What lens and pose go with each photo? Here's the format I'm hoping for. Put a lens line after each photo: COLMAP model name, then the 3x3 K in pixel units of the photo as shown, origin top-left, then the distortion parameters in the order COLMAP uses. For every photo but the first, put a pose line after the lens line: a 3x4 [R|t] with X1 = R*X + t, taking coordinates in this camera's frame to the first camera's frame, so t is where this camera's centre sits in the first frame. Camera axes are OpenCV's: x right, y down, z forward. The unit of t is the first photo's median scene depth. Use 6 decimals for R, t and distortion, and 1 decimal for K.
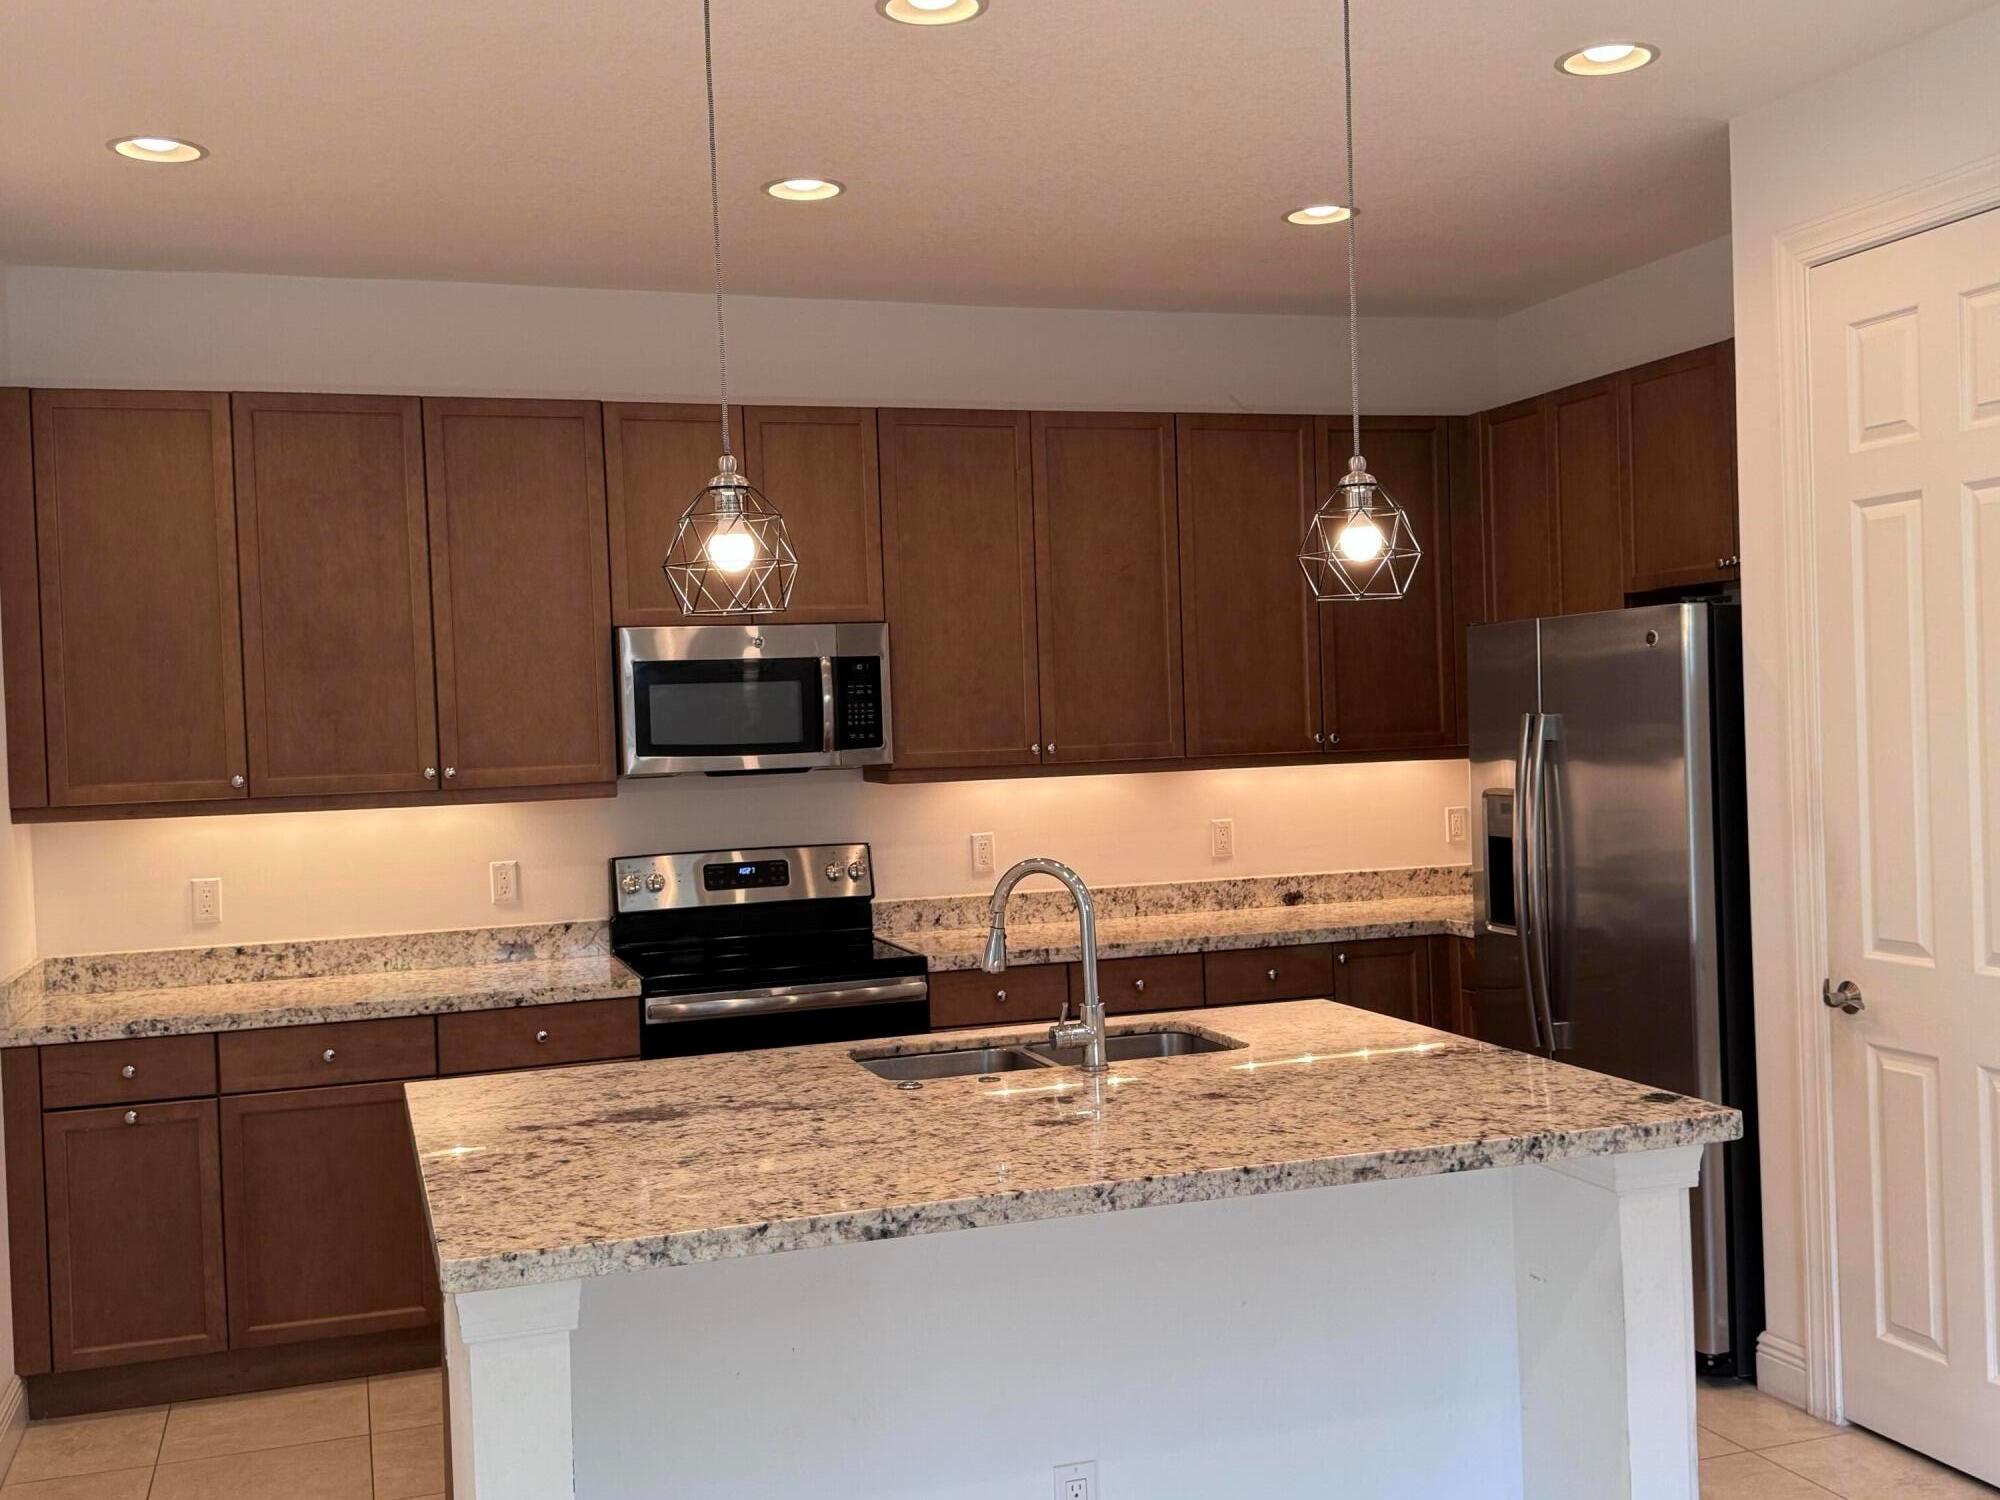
lens RADIAL K [[1977.2, 0, 1013.7], [0, 1977.2, 760.8], [0, 0, 1]] dist [0.194049, -0.418339]
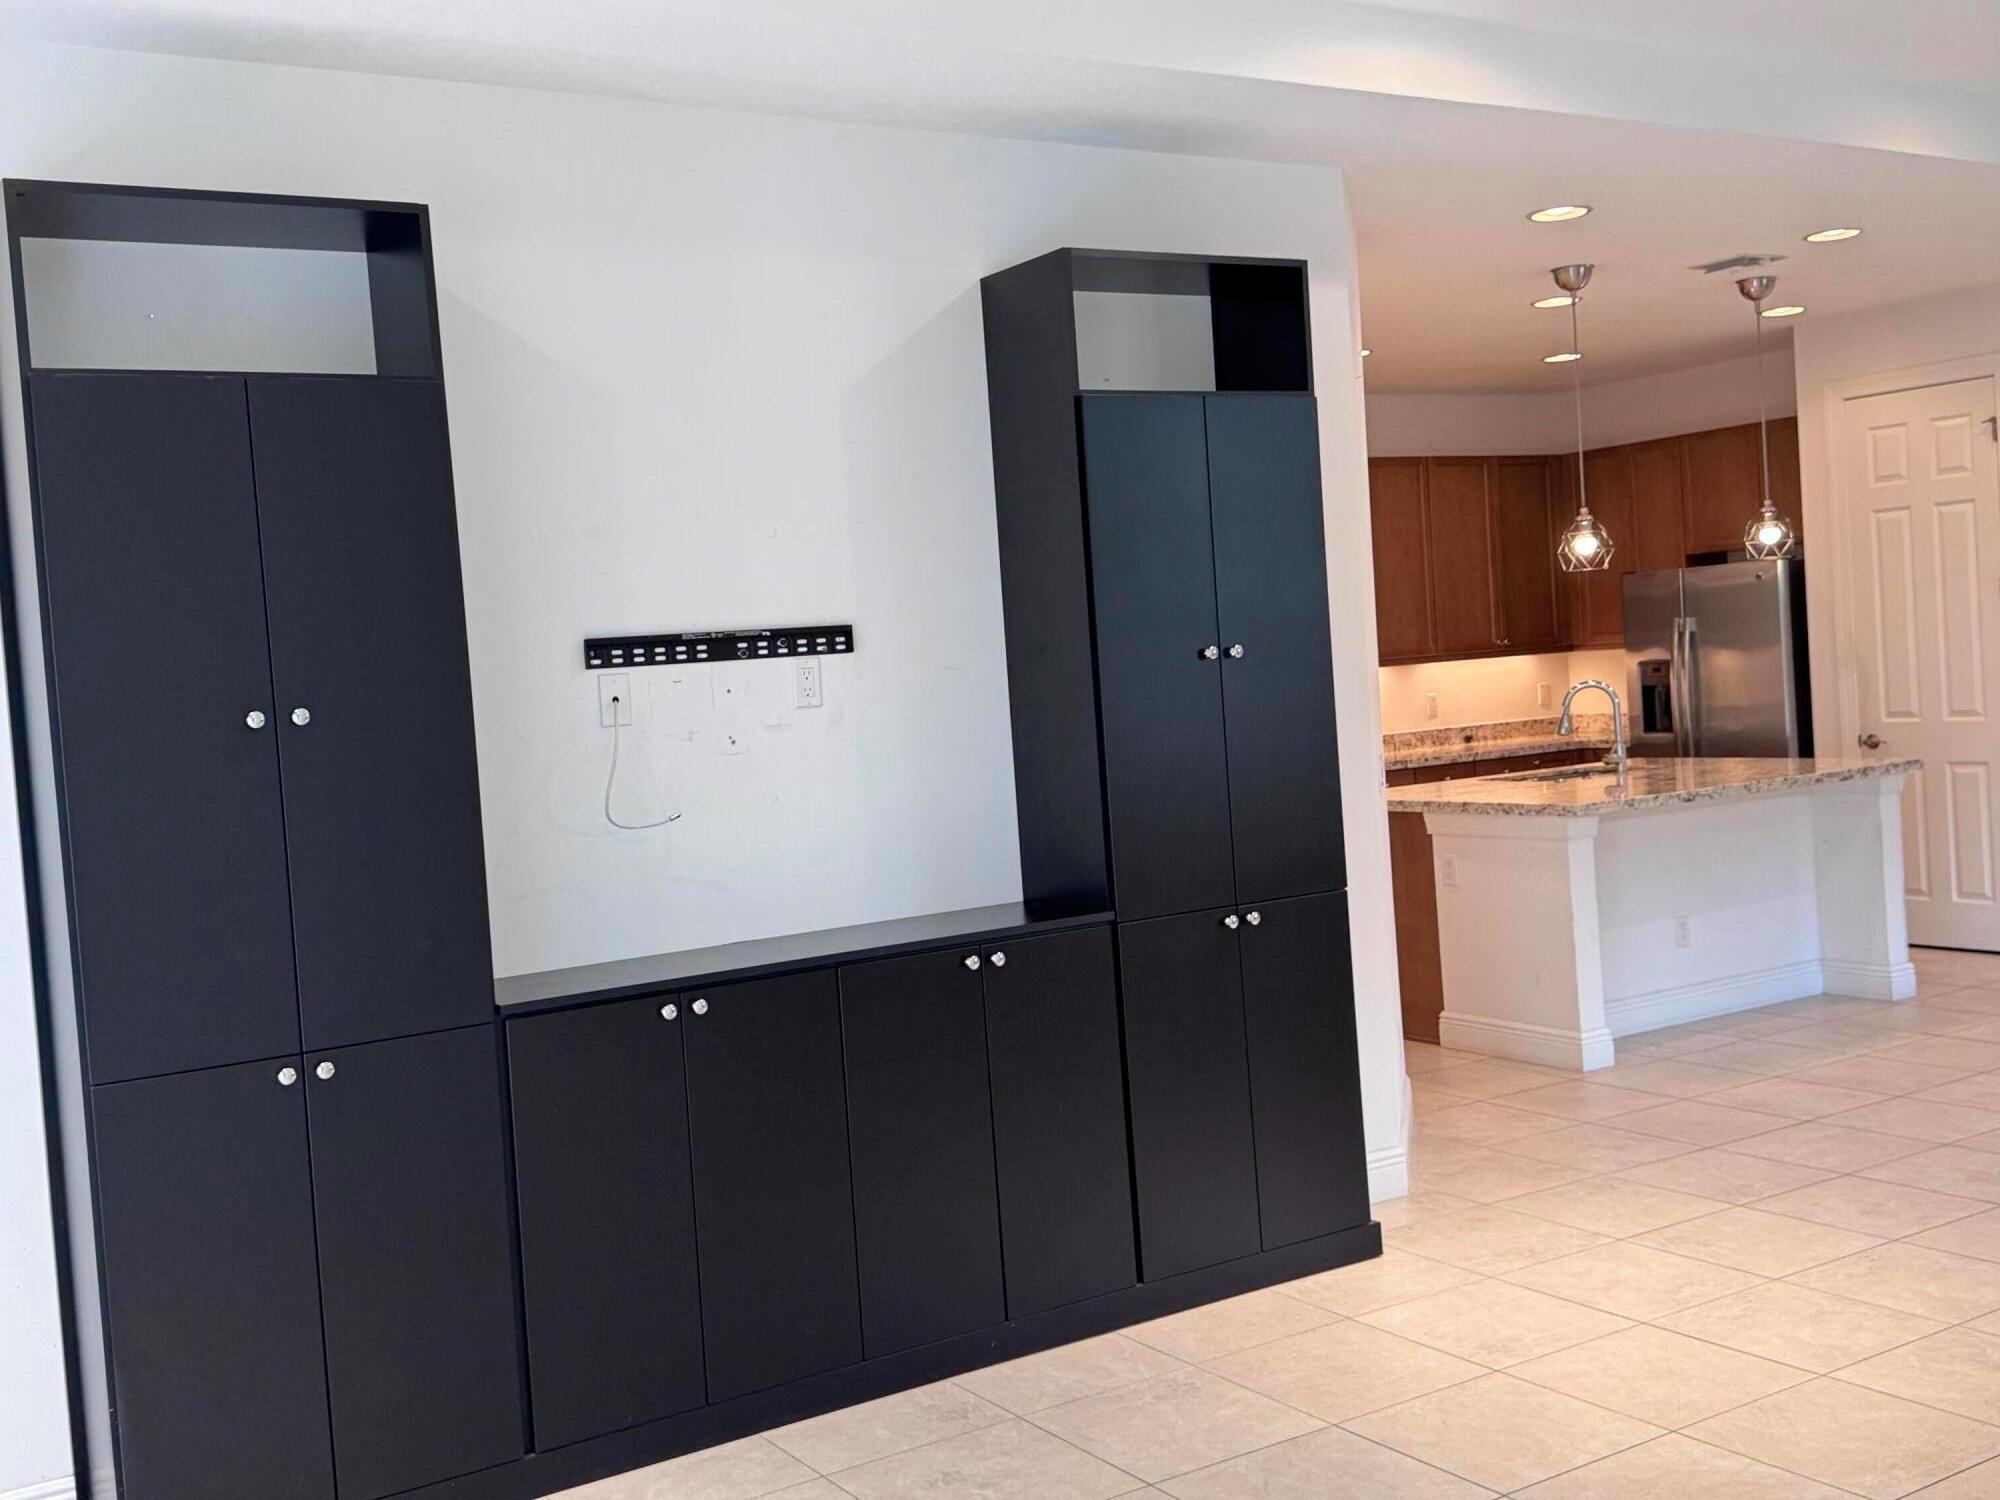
lens RADIAL K [[2047.2, 0, 999.7], [0, 2047.2, 742.1], [0, 0, 1]] dist [0.176139, -0.365009]
pose [[0.969564, -0.040565, 0.241454, -0.824577], [0.039540, 0.999177, 0.009089, 0.049368], [-0.241624, 0.000734, 0.970370, -0.748314]]
